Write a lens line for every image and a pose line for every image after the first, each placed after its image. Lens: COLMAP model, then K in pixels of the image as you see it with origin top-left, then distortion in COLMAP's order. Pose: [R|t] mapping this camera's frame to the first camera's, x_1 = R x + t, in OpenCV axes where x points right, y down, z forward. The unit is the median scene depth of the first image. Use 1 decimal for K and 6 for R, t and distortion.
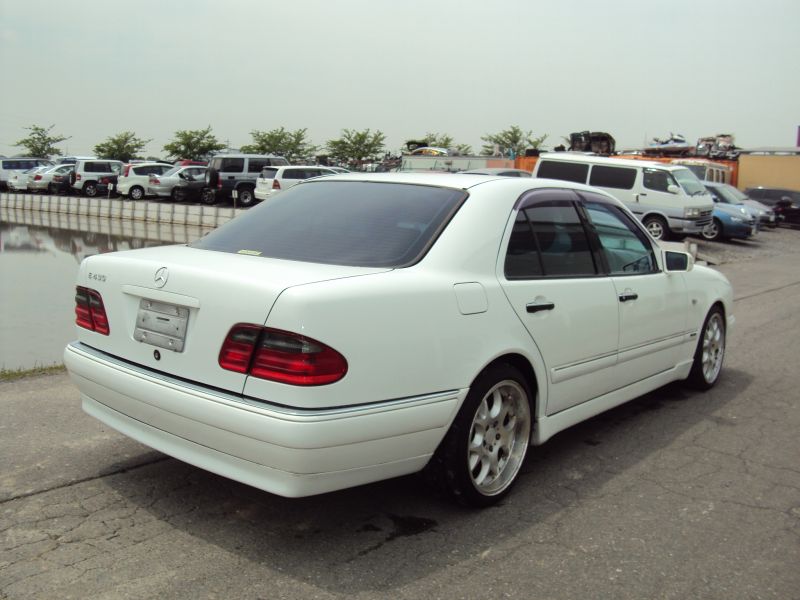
lens RADIAL K [[813.1, 0, 383.5], [0, 813.1, 280.6], [0, 0, 1]] dist [-0.206359, 0.232552]
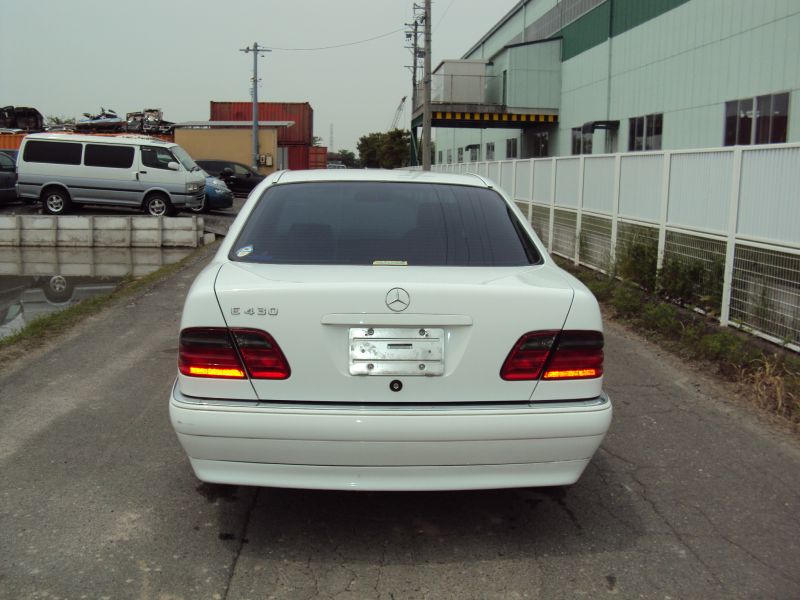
lens RADIAL K [[813.1, 0, 383.5], [0, 813.1, 280.6], [0, 0, 1]] dist [-0.206359, 0.232552]
pose [[0.734938, -0.111649, 0.668880, -0.142913], [0.089053, 0.993702, 0.068020, -0.014040], [-0.672261, 0.009575, 0.740252, 0.053650]]
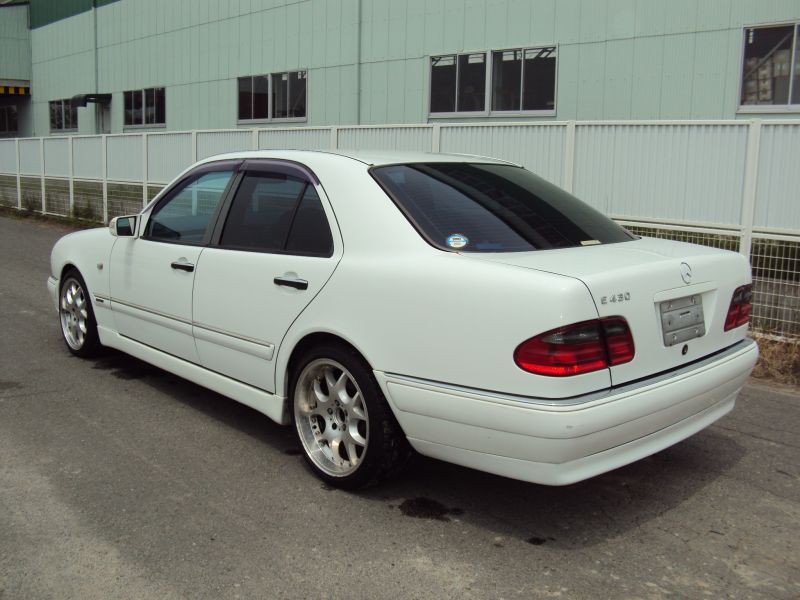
lens RADIAL K [[813.1, 0, 383.5], [0, 813.1, 280.6], [0, 0, 1]] dist [-0.206359, 0.232552]
pose [[0.132874, -0.183013, 0.974090, -0.207536], [0.104311, 0.979928, 0.169881, -0.032450], [-0.985629, 0.079036, 0.149297, 0.195807]]
